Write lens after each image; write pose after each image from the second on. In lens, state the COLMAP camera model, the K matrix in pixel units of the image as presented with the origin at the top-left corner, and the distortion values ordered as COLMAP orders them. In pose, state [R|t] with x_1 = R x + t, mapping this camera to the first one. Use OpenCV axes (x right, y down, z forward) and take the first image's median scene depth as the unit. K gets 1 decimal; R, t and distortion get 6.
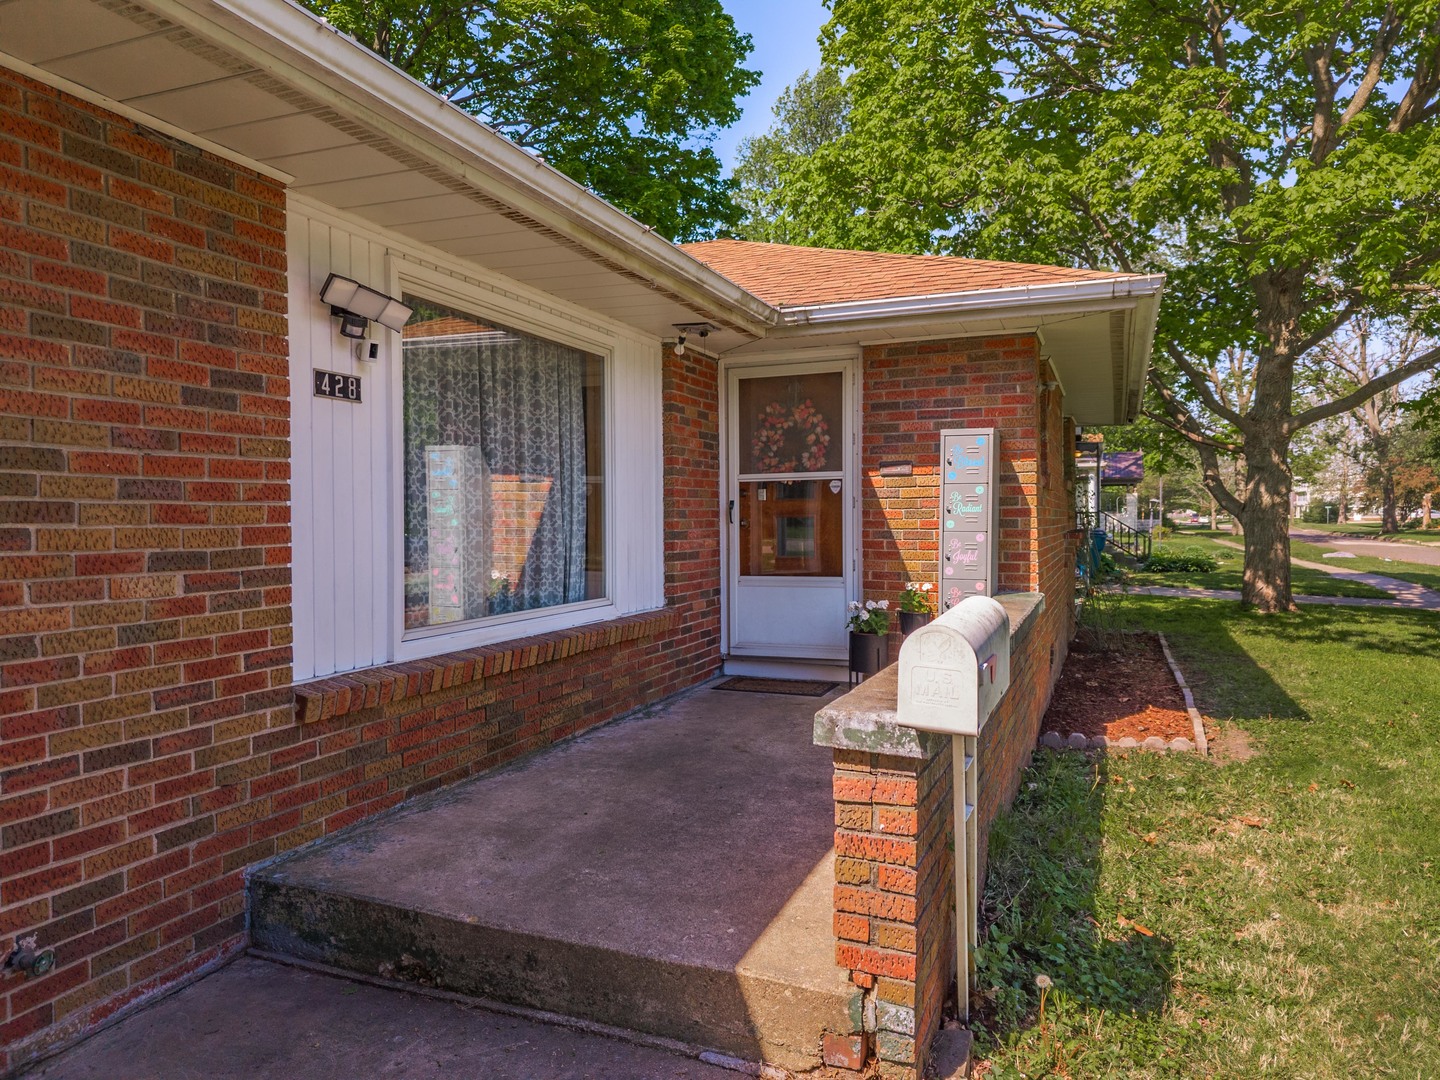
lens RADIAL K [[963.7, 0, 720.0], [0, 963.7, 540.0], [0, 0, 1]] dist [0.013730, -0.011817]
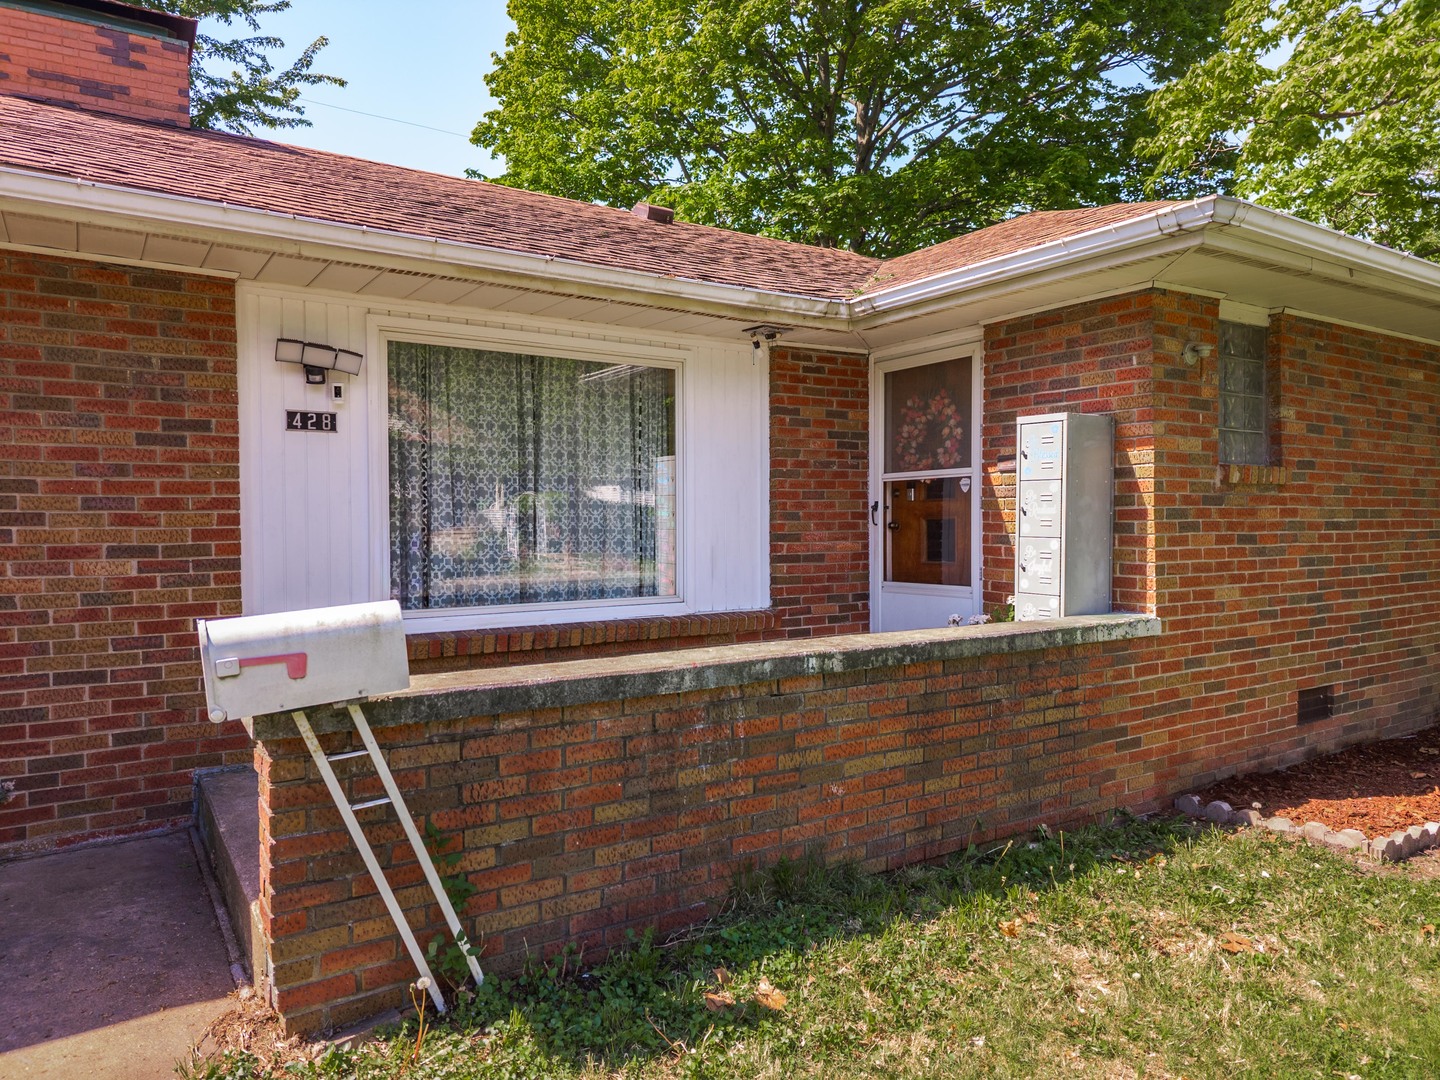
lens RADIAL K [[963.7, 0, 720.0], [0, 963.7, 540.0], [0, 0, 1]] dist [0.013730, -0.011817]
pose [[0.820472, 0.014154, -0.571512, 0.927330], [-0.012415, 0.999899, 0.006940, -0.015787], [0.571552, 0.001401, 0.820564, 0.275366]]
